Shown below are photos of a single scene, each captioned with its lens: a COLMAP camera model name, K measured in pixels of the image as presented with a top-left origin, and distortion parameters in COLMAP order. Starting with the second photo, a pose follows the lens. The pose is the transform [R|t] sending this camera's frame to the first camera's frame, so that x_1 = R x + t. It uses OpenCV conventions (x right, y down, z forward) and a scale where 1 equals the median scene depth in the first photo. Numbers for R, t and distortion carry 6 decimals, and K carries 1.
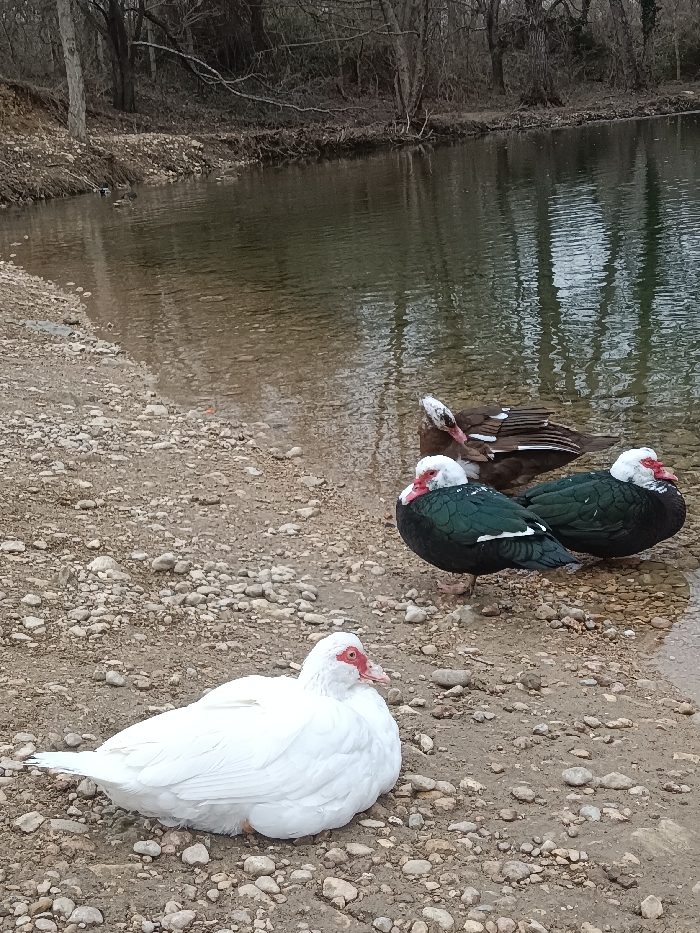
lens RADIAL K [[1357.0, 0, 350.0], [0, 1357.0, 466.5], [0, 0, 1]] dist [0.159295, -0.467414]
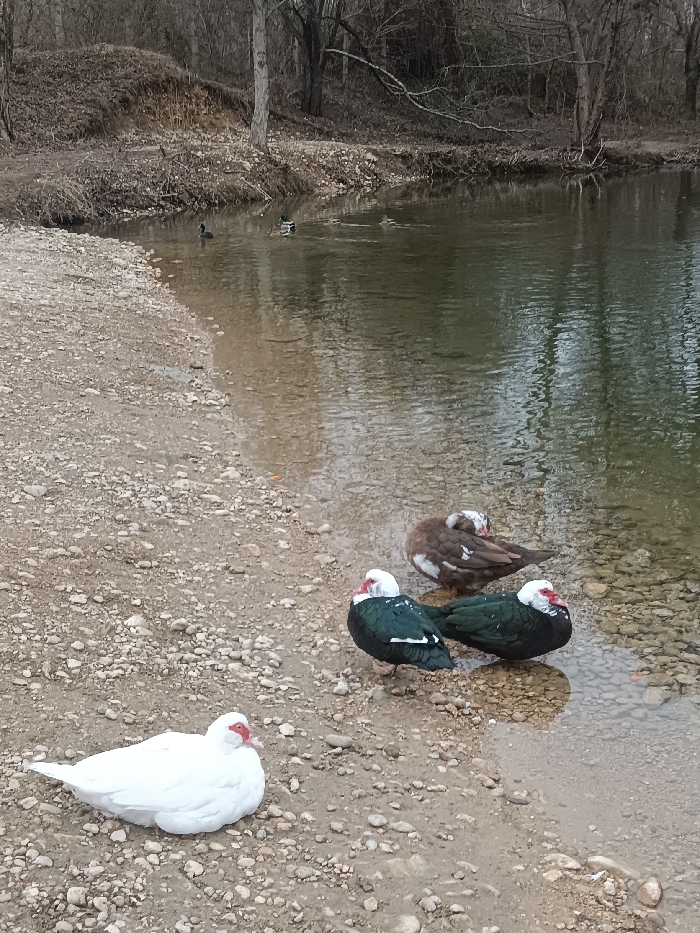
lens RADIAL K [[1357.0, 0, 350.0], [0, 1357.0, 466.5], [0, 0, 1]] dist [0.159295, -0.467414]
pose [[0.987191, 0.112991, -0.112637, 0.182590], [-0.112519, 0.993593, 0.010557, -0.130541], [0.113108, 0.002252, 0.993580, -0.386624]]
